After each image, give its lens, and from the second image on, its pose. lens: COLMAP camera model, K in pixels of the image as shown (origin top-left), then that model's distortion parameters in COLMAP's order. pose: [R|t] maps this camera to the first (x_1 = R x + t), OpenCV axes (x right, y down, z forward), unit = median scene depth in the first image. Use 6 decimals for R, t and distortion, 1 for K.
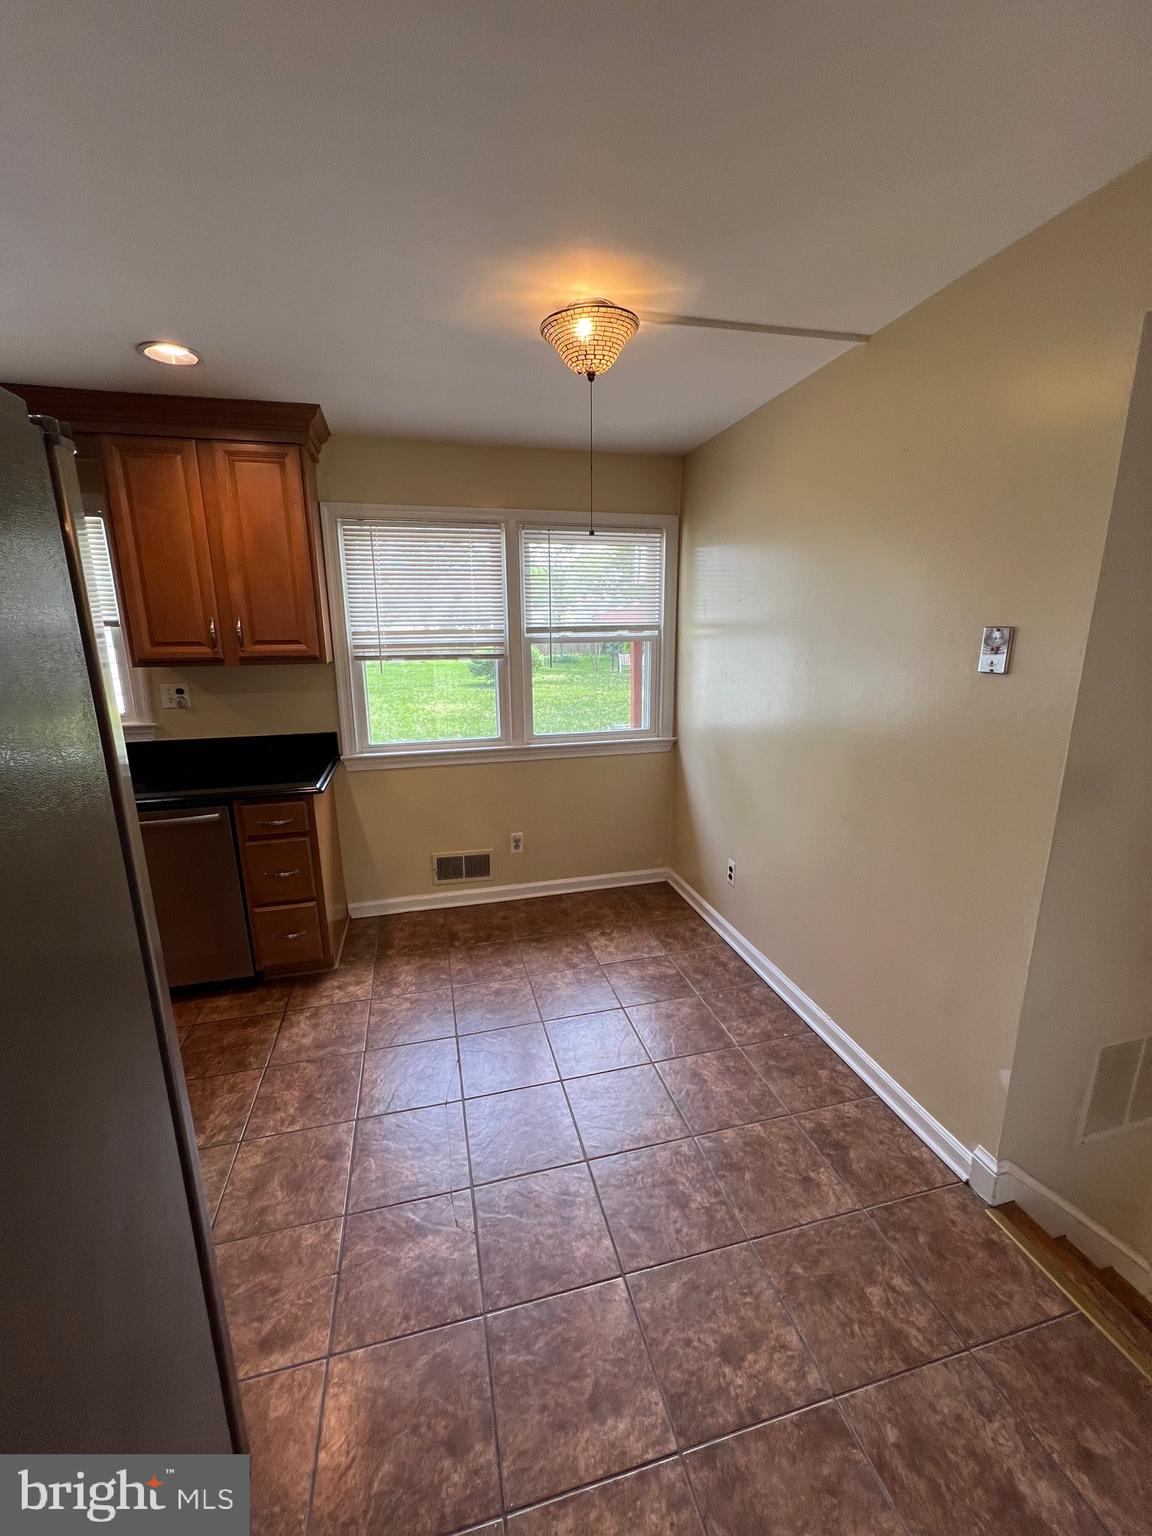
lens RADIAL K [[612.7, 0, 576.0], [0, 612.7, 768.0], [0, 0, 1]] dist [-0.001551, 0.000051]
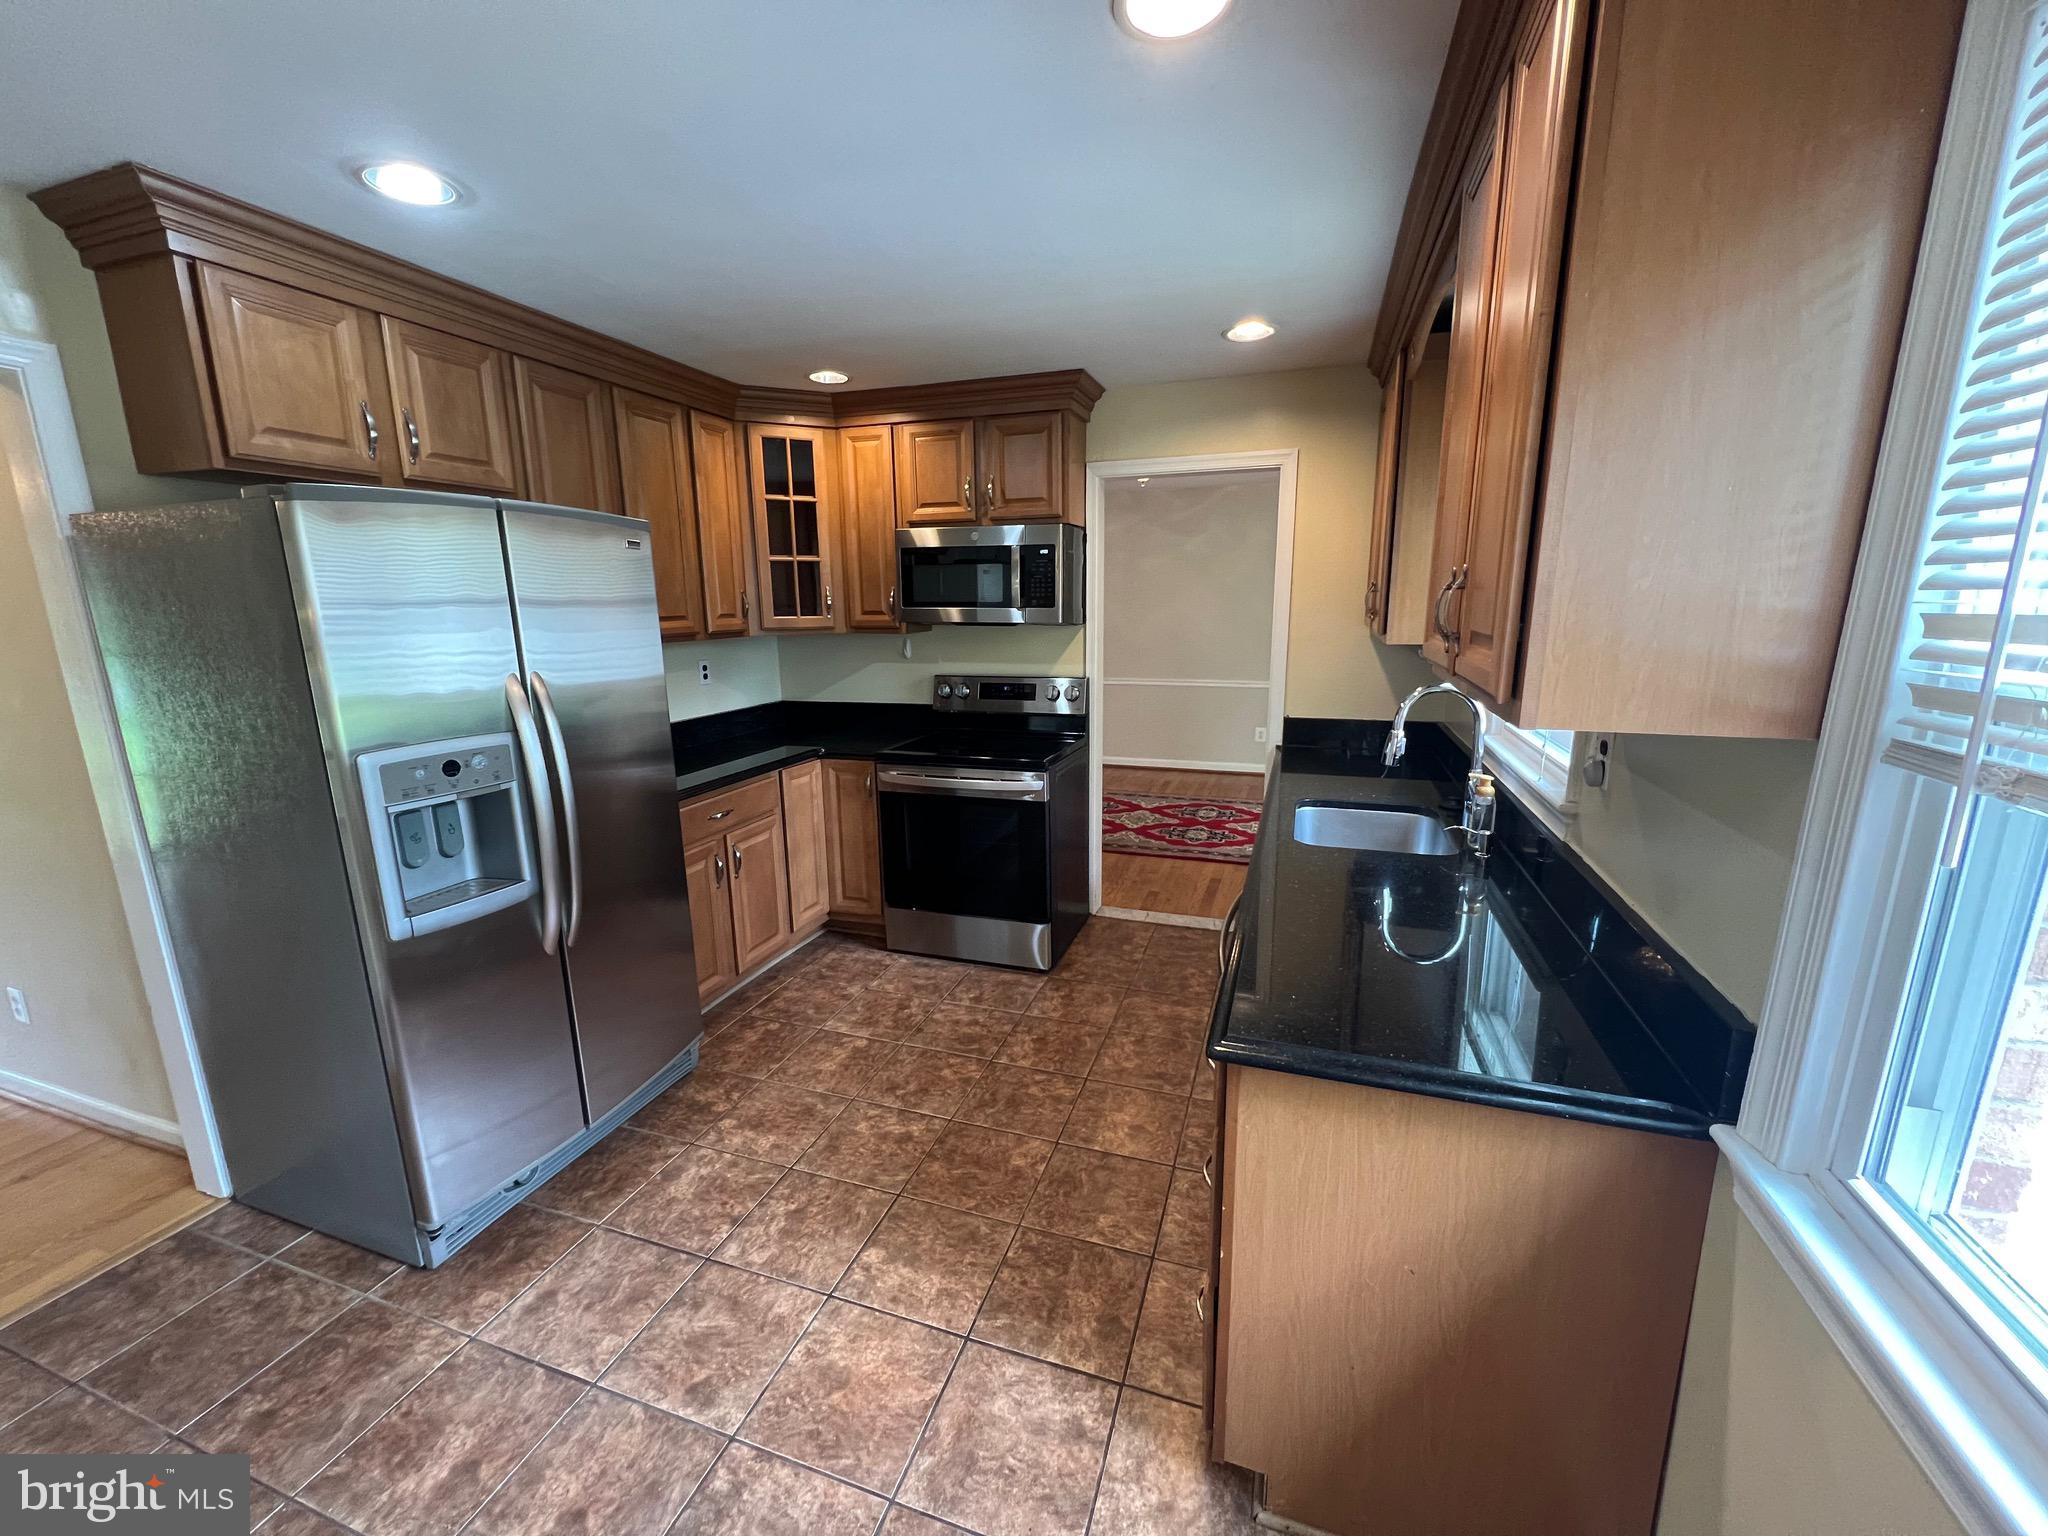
lens RADIAL K [[816.9, 0, 1024.0], [0, 816.9, 768.0], [0, 0, 1]] dist [-0.001551, 0.000051]
pose [[-0.549964, 0.182712, -0.814957, 0.005360], [-0.178971, 0.927328, 0.328682, -0.276249], [0.815787, 0.326617, -0.477297, 1.183052]]
